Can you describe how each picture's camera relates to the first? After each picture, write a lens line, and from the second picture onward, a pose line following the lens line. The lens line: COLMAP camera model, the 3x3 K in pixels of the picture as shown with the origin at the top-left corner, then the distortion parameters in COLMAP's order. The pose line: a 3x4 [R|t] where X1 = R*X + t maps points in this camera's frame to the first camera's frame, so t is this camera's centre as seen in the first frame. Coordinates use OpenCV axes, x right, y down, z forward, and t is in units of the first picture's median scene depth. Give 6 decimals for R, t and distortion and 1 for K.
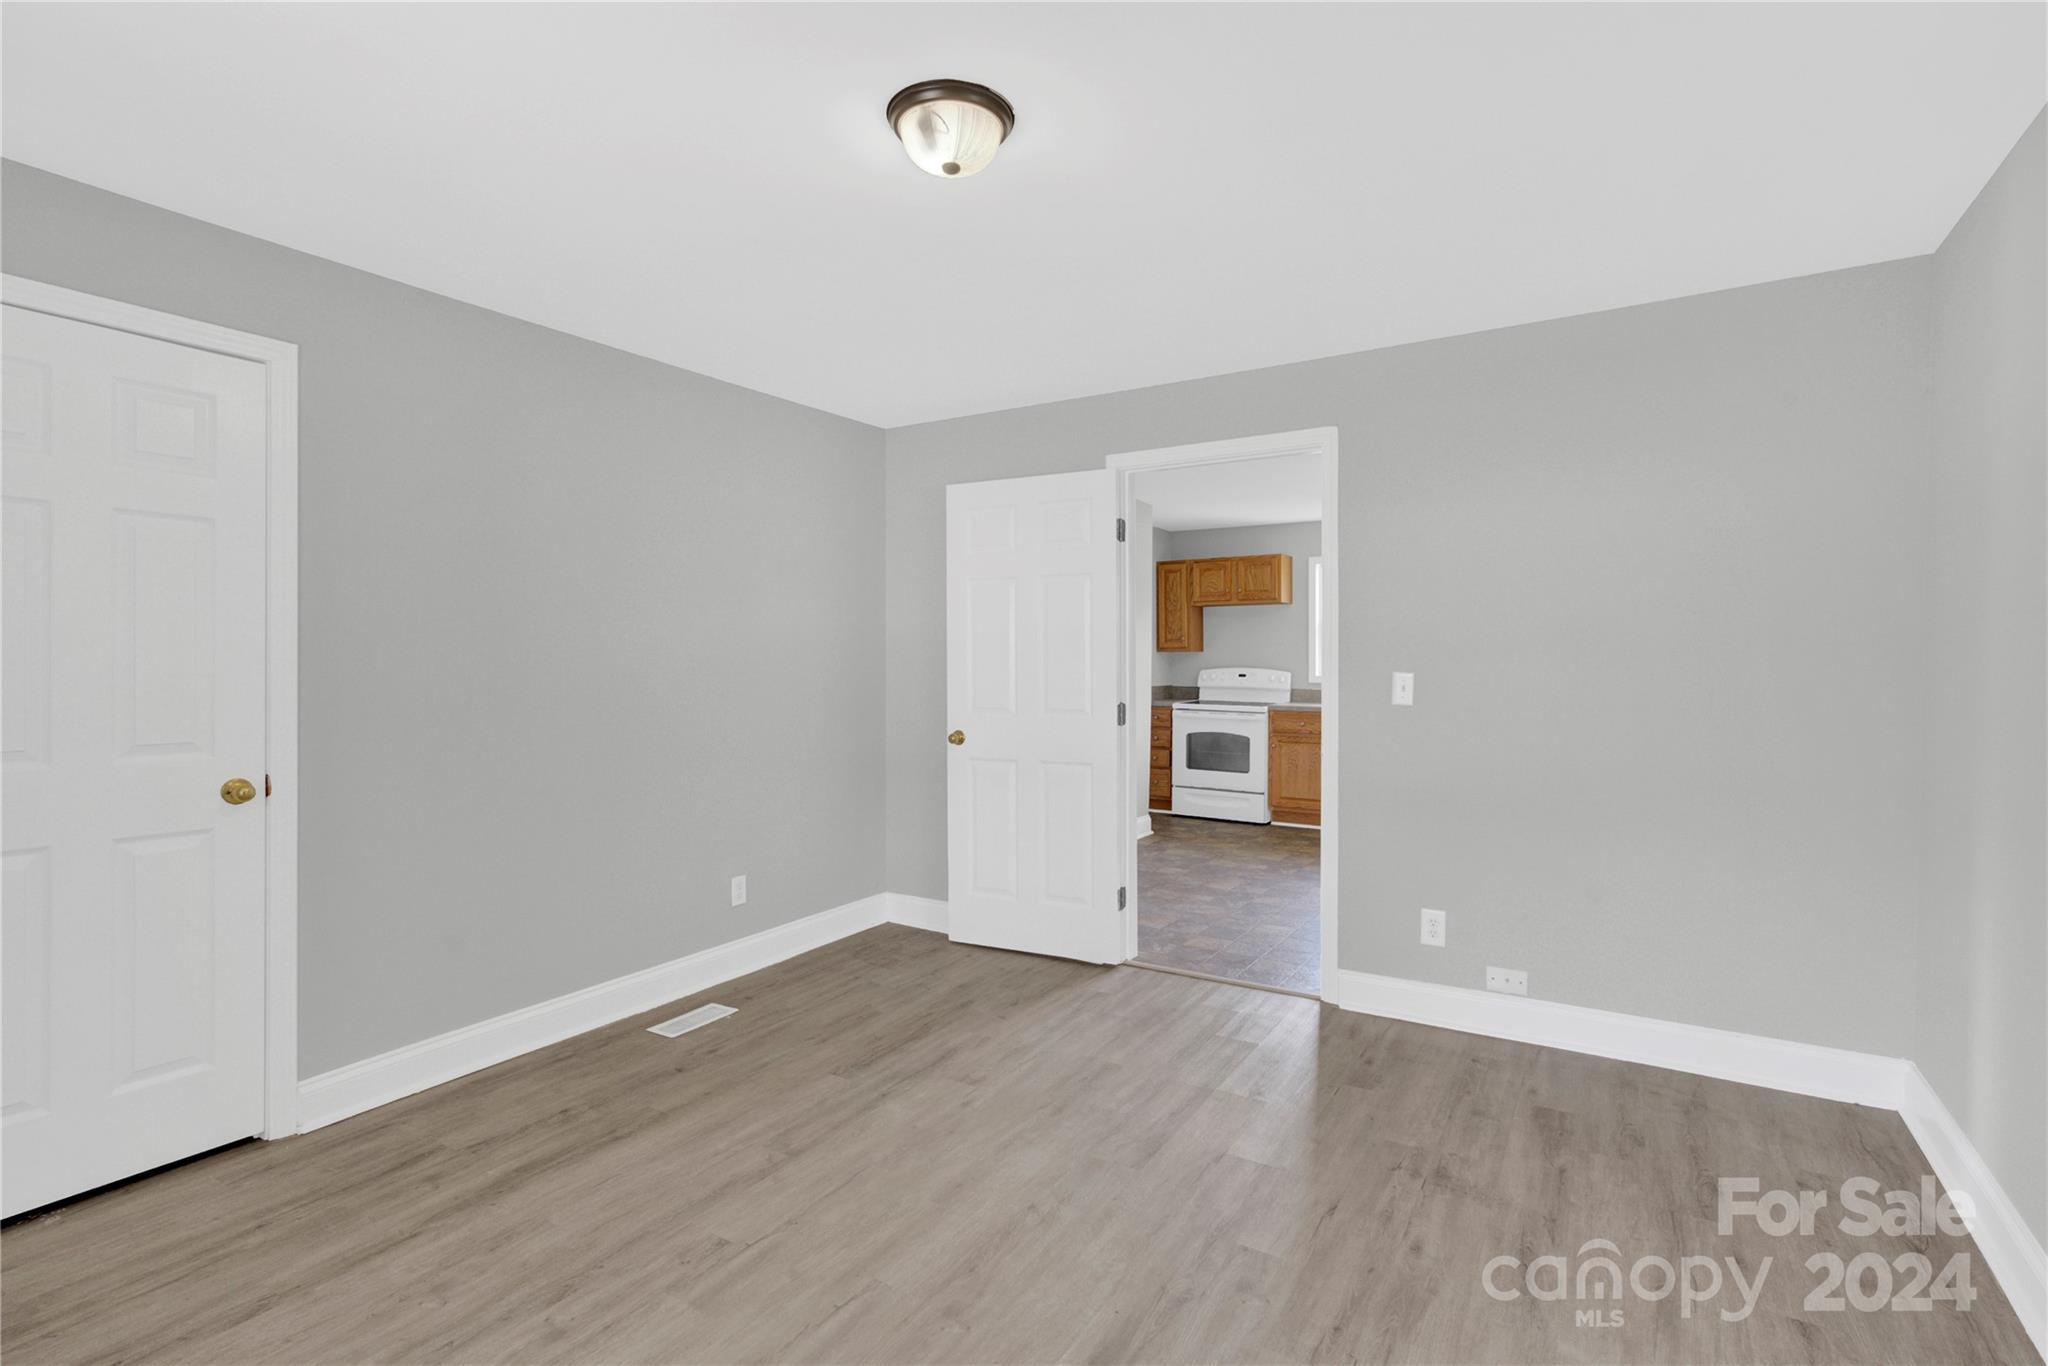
lens RADIAL K [[967.1, 0, 1010.6], [0, 967.1, 669.4], [0, 0, 1]] dist [0.000648, -0.000104]
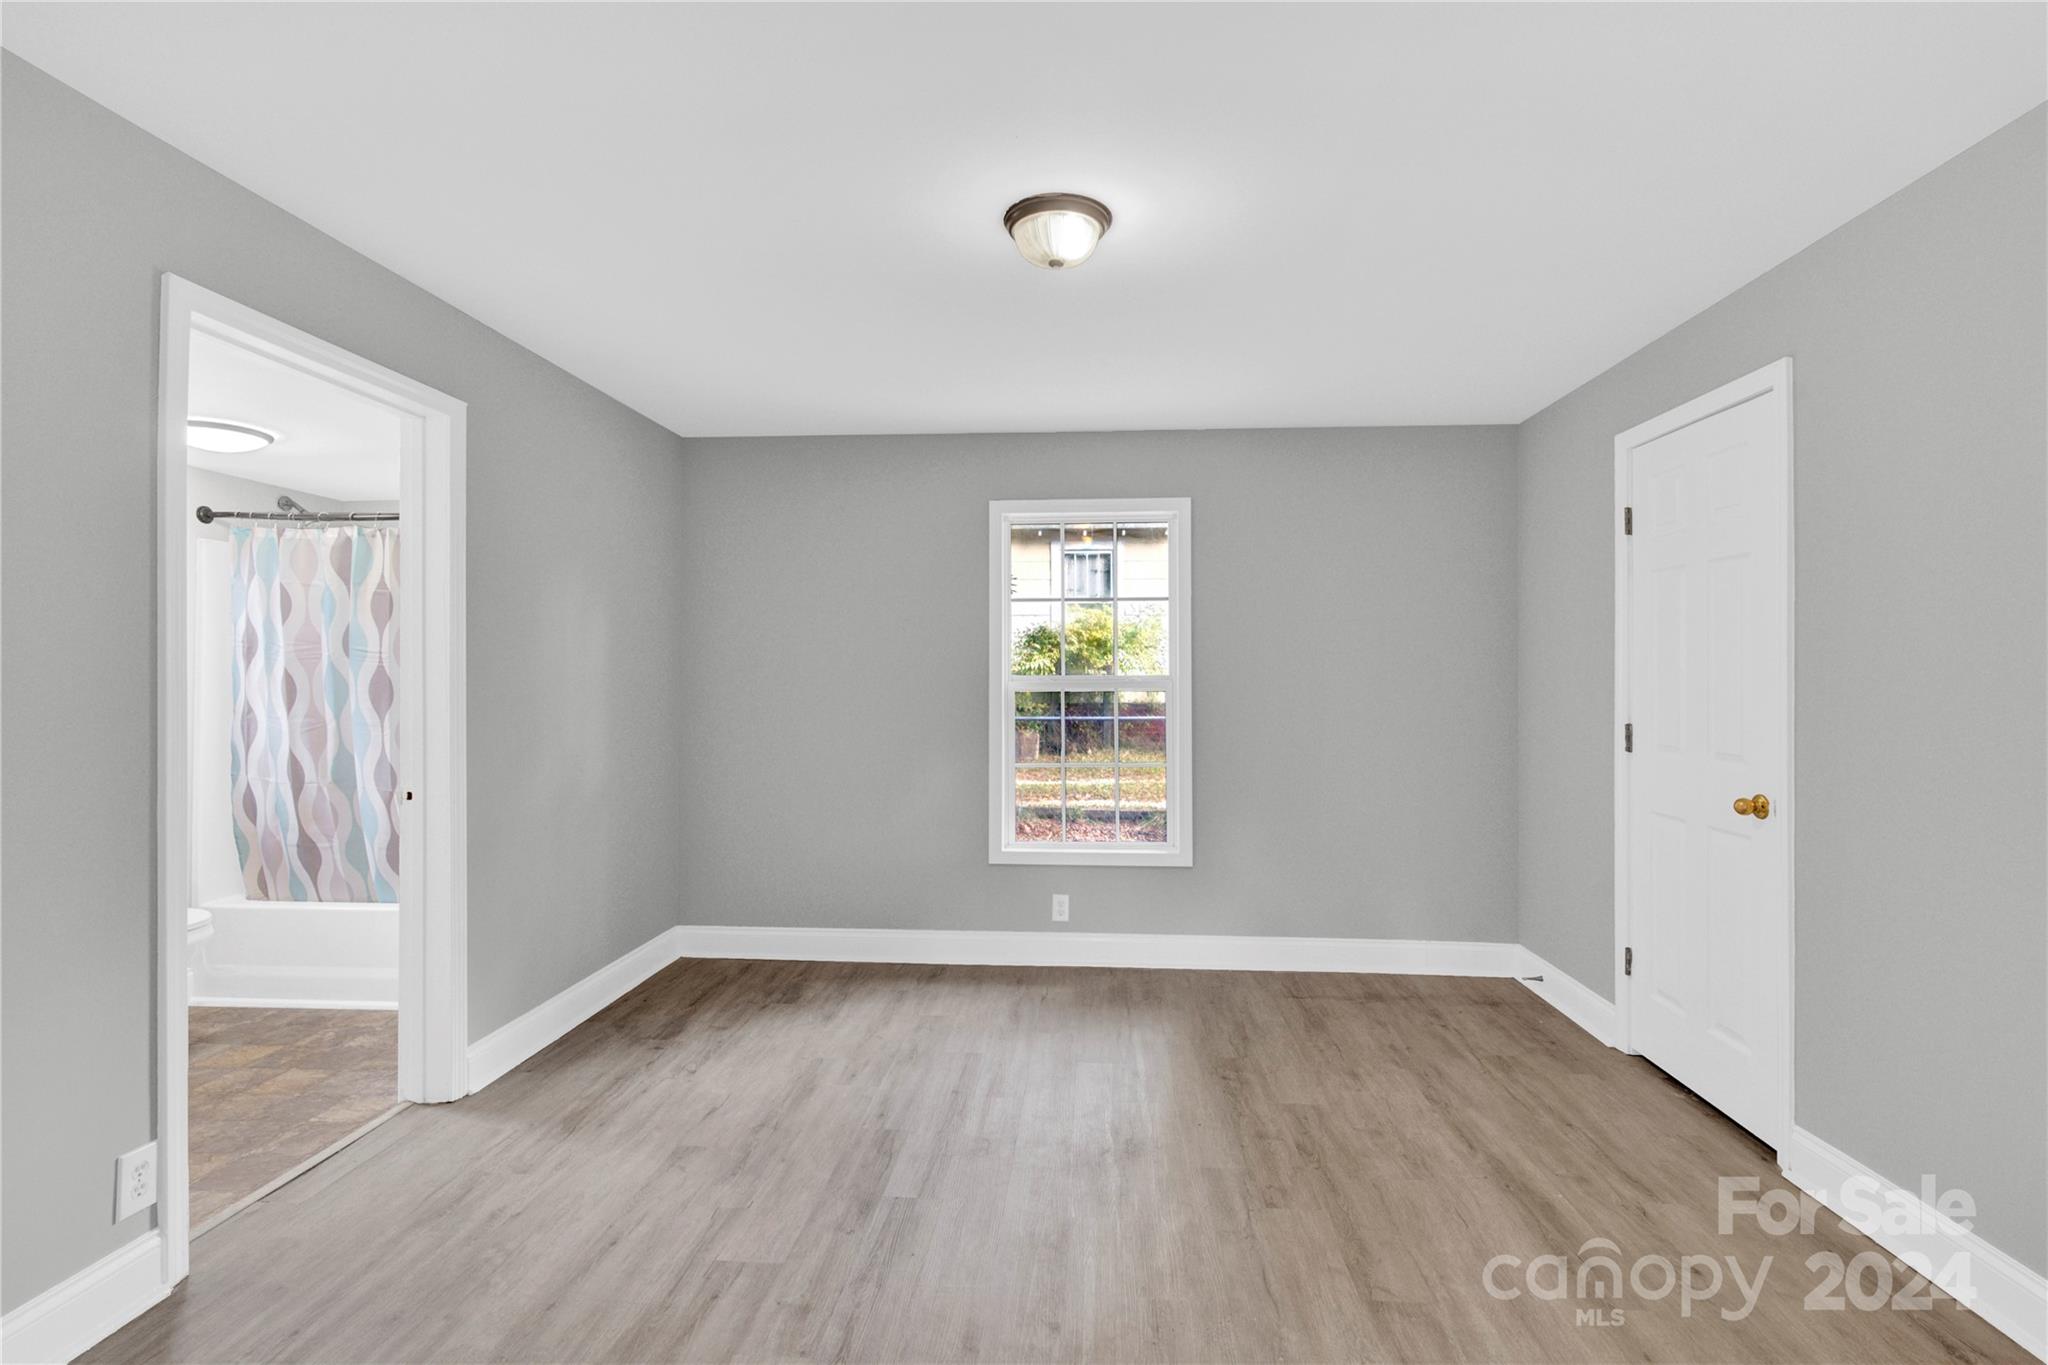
lens RADIAL K [[953.5, 0, 1035.5], [0, 953.5, 674.4], [0, 0, 1]] dist [0.000028, 0.000643]
pose [[-0.873460, -0.005706, -0.486863, 0.359295], [-0.007635, 0.999969, 0.001978, -0.012719], [0.486836, 0.005444, -0.873476, 1.381057]]
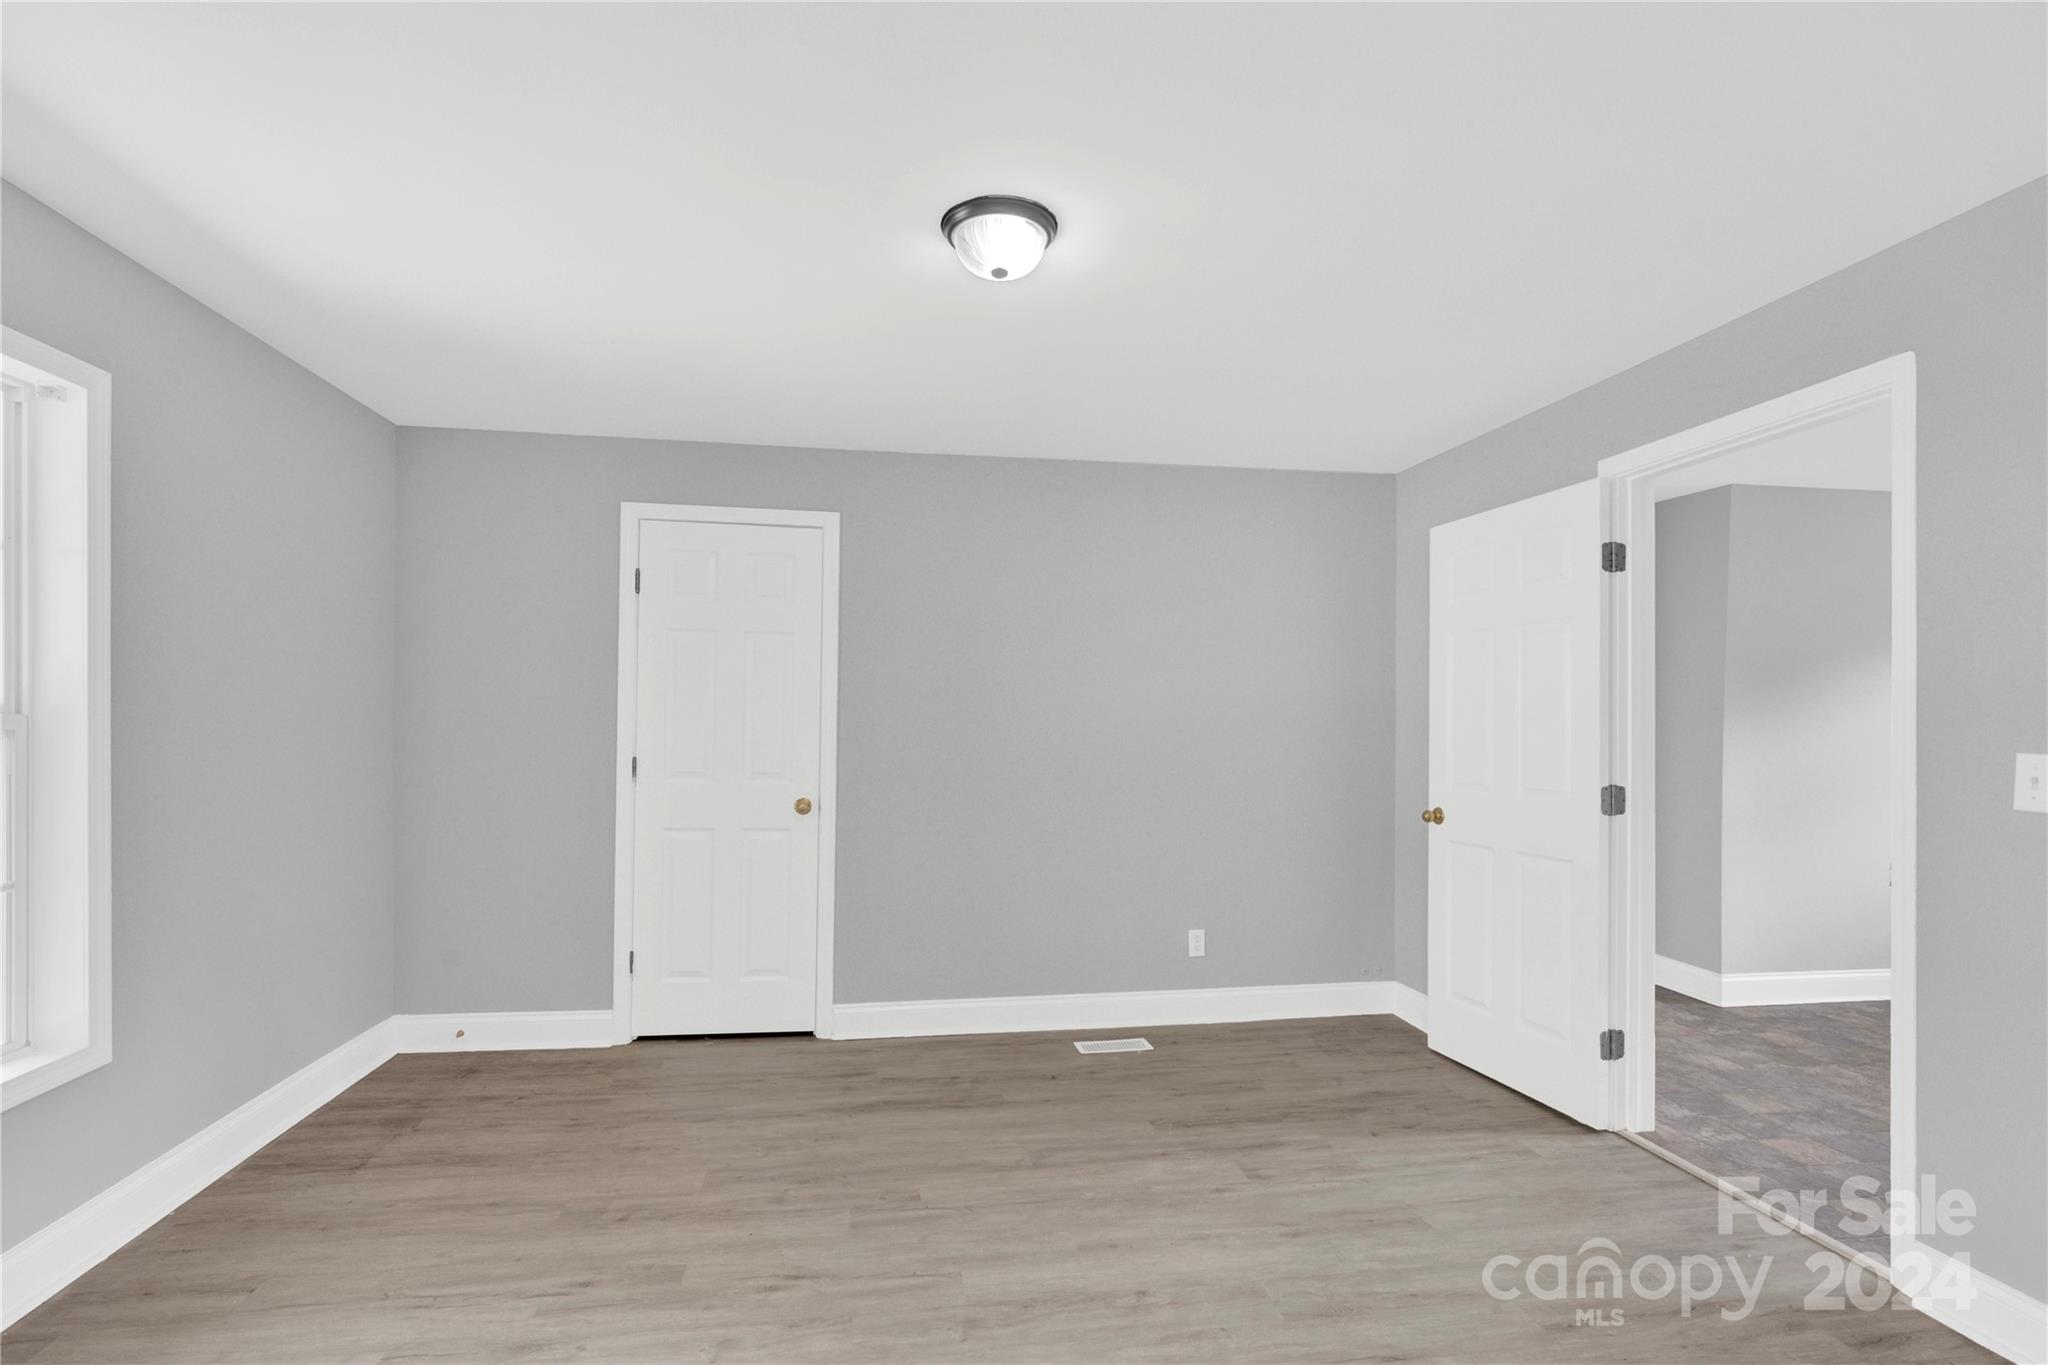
lens RADIAL K [[959.8, 0, 1002.6], [0, 959.8, 720.6], [0, 0, 1]] dist [-0.006306, -0.000088]
pose [[0.653873, 0.002853, -0.756599, 0.522931], [-0.015073, 0.999844, -0.009256, -0.001726], [0.756454, 0.017457, 0.653814, 0.211366]]
